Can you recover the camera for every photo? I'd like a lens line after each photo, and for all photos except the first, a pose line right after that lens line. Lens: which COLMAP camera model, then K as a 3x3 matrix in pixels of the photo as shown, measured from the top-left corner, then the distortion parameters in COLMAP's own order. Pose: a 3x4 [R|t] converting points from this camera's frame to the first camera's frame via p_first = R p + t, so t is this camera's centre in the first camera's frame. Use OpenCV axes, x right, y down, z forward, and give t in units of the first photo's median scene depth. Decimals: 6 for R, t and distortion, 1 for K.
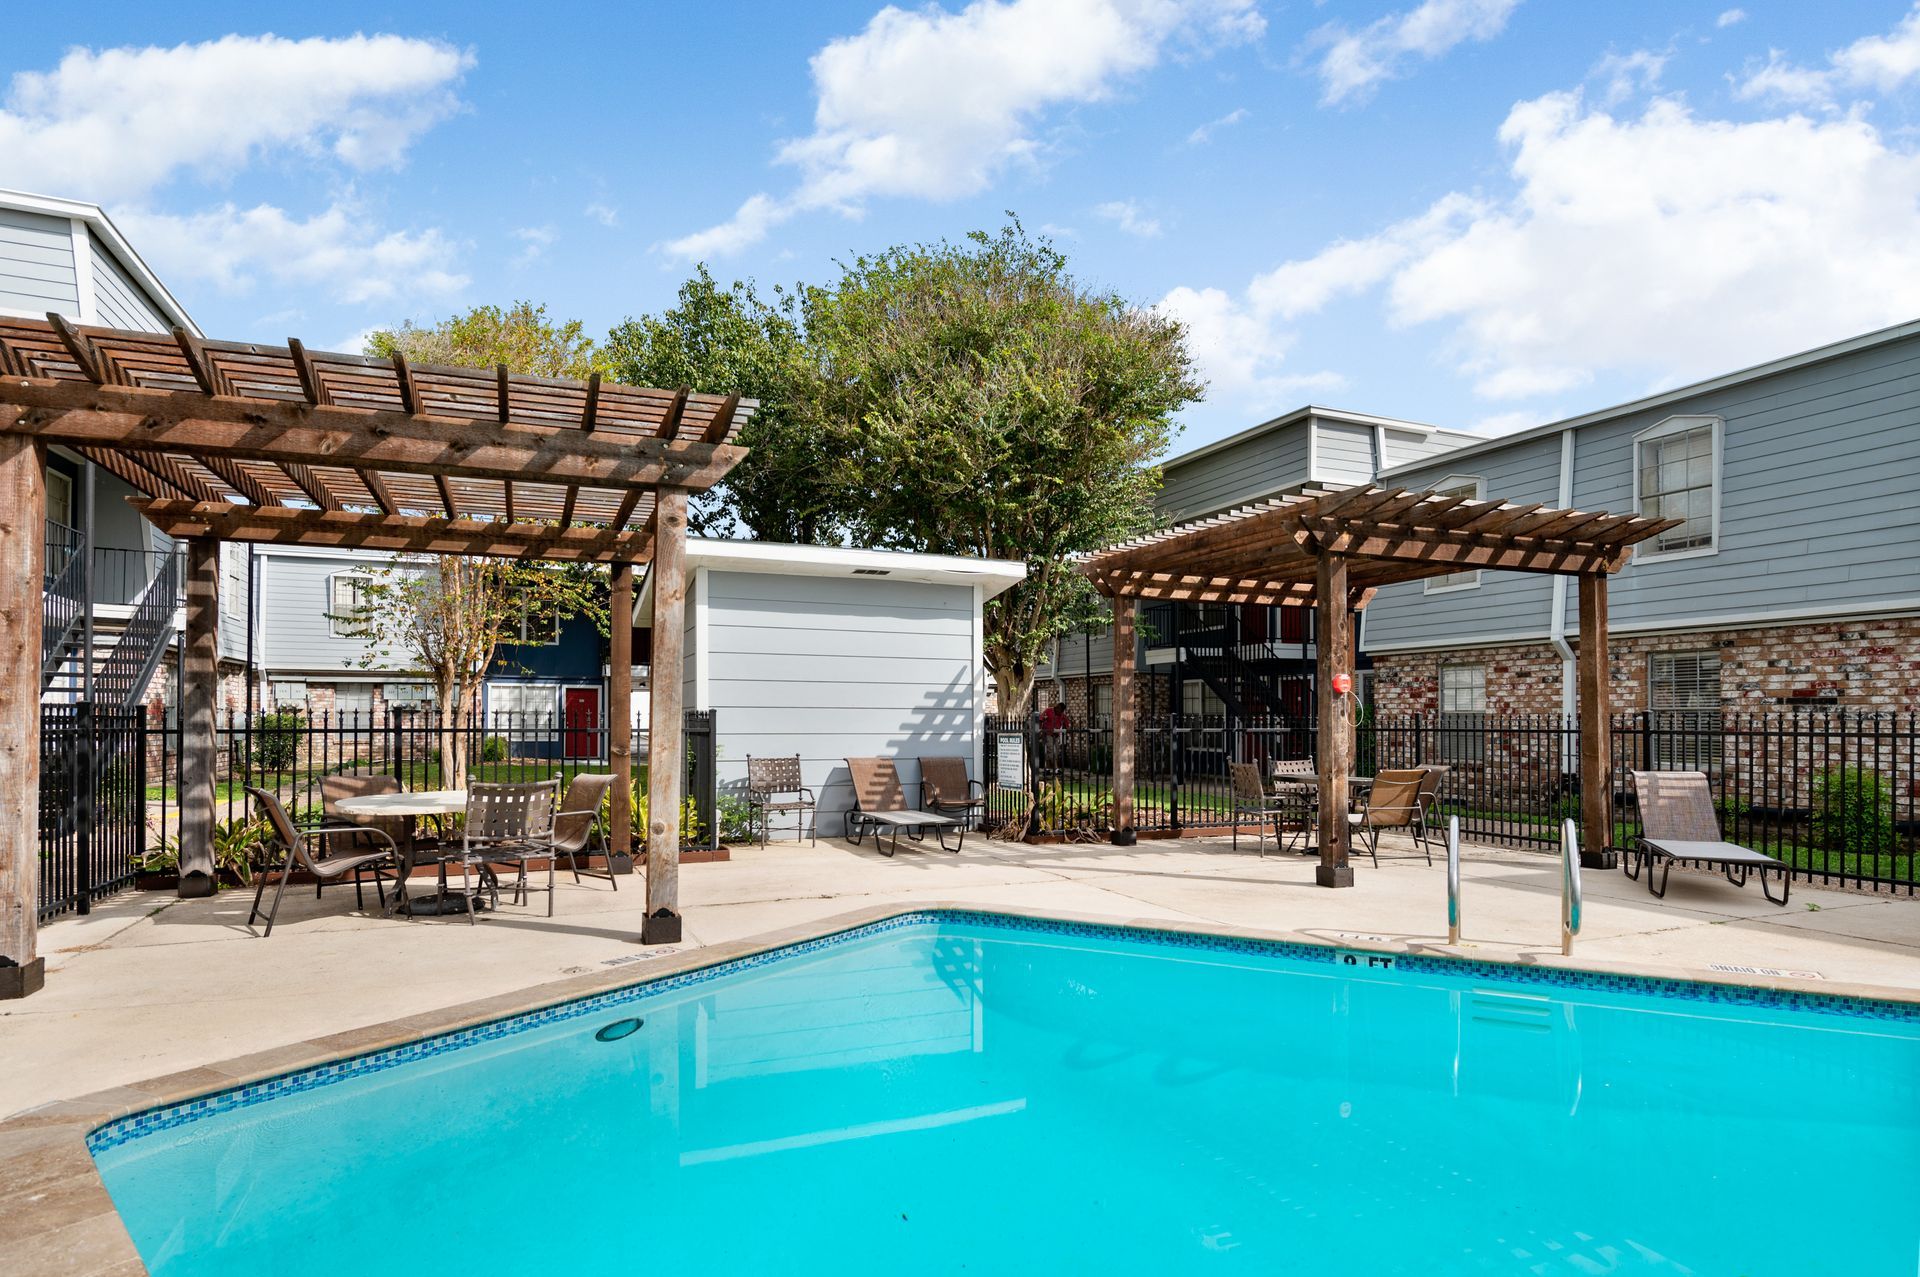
lens RADIAL K [[1031.6, 0, 957.2], [0, 1031.6, 697.1], [0, 0, 1]] dist [-0.002747, -0.001976]
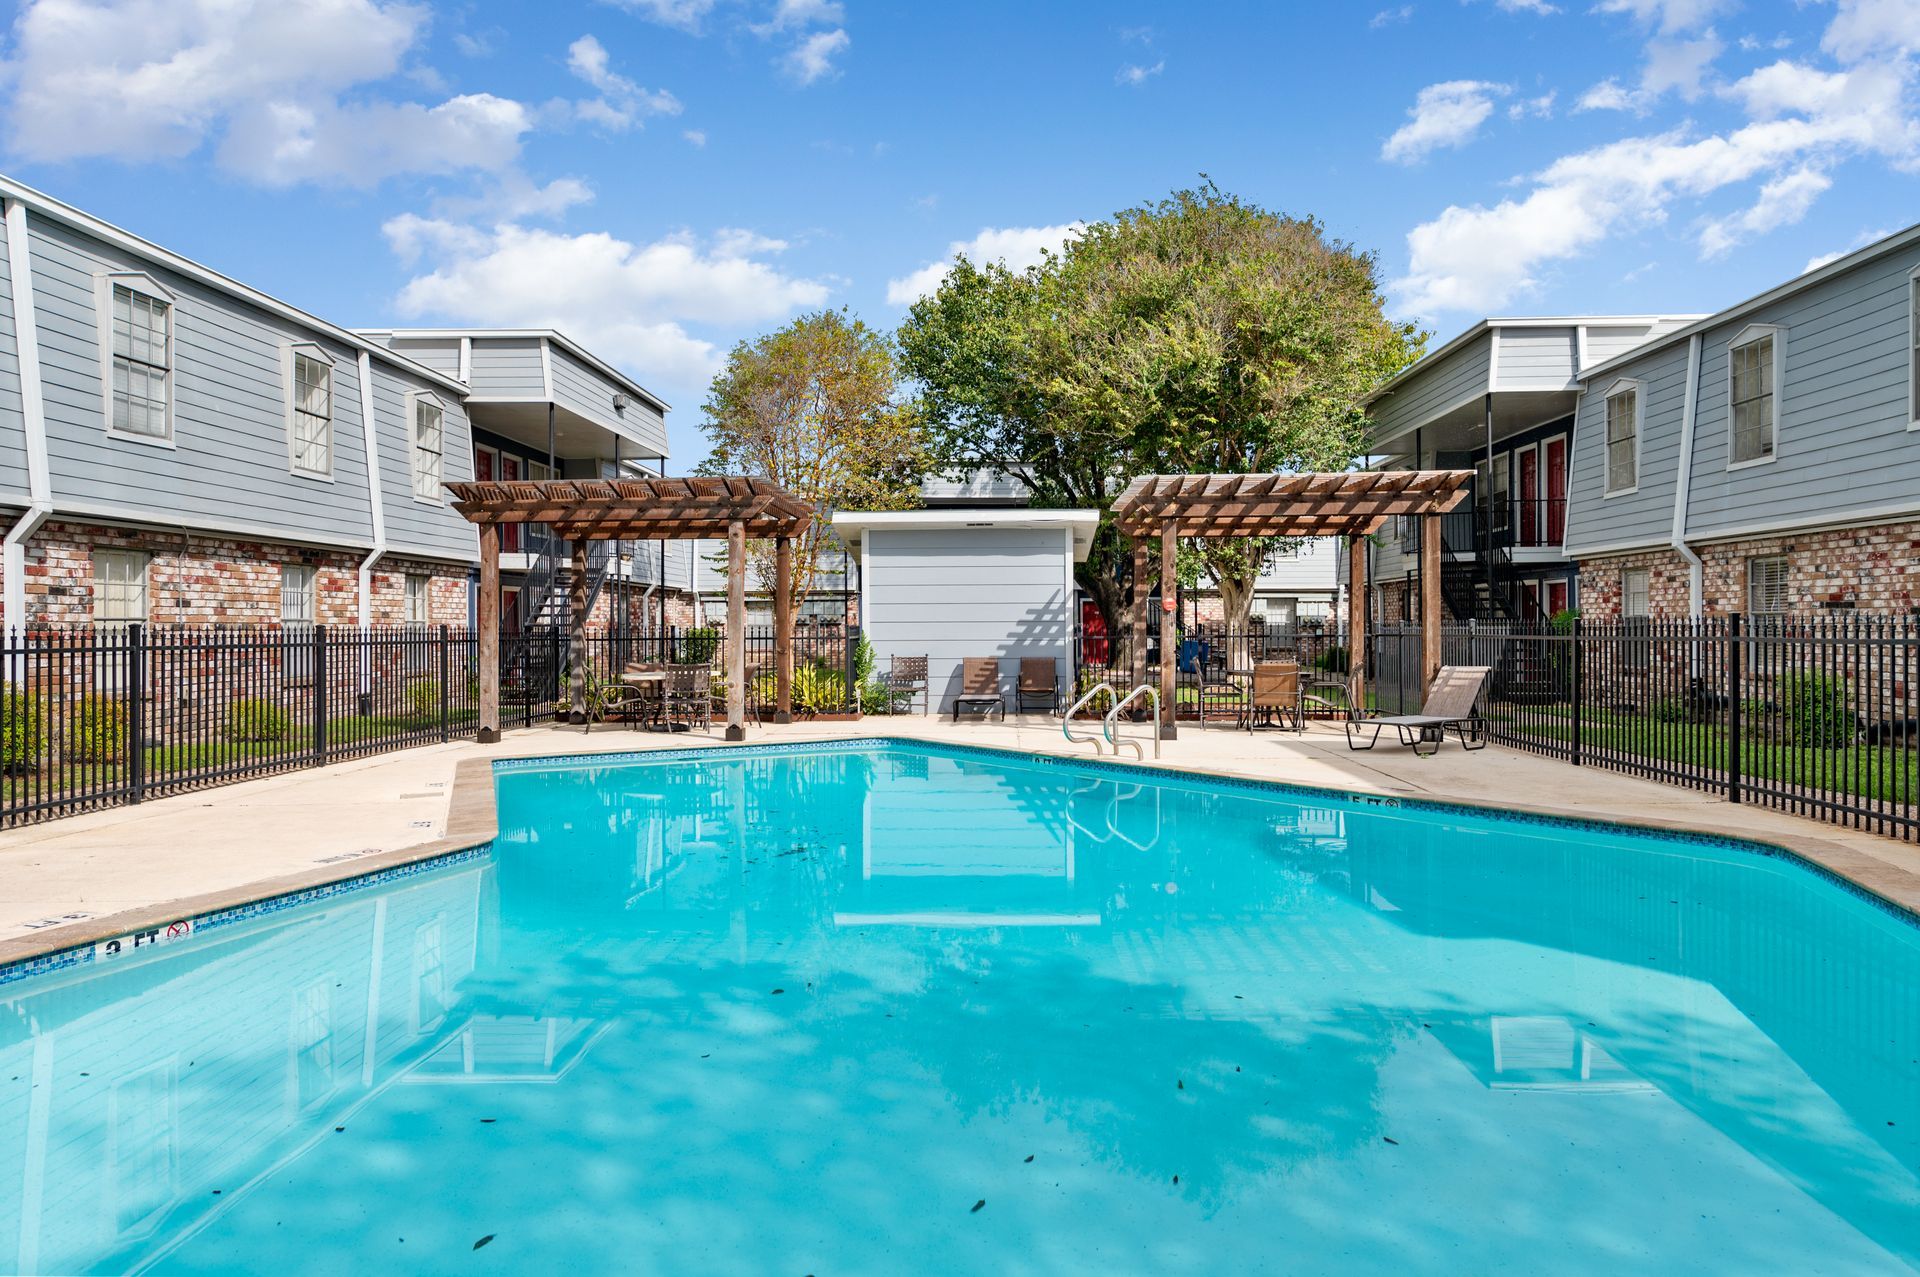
lens RADIAL K [[1296.9, 0, 956.6], [0, 1296.9, 607.4], [0, 0, 1]] dist [-0.001076, 0.000260]
pose [[0.895641, -0.015069, -0.444523, 0.657298], [0.018047, 0.999834, 0.002467, -0.013723], [0.444412, -0.010232, 0.895764, -0.580338]]
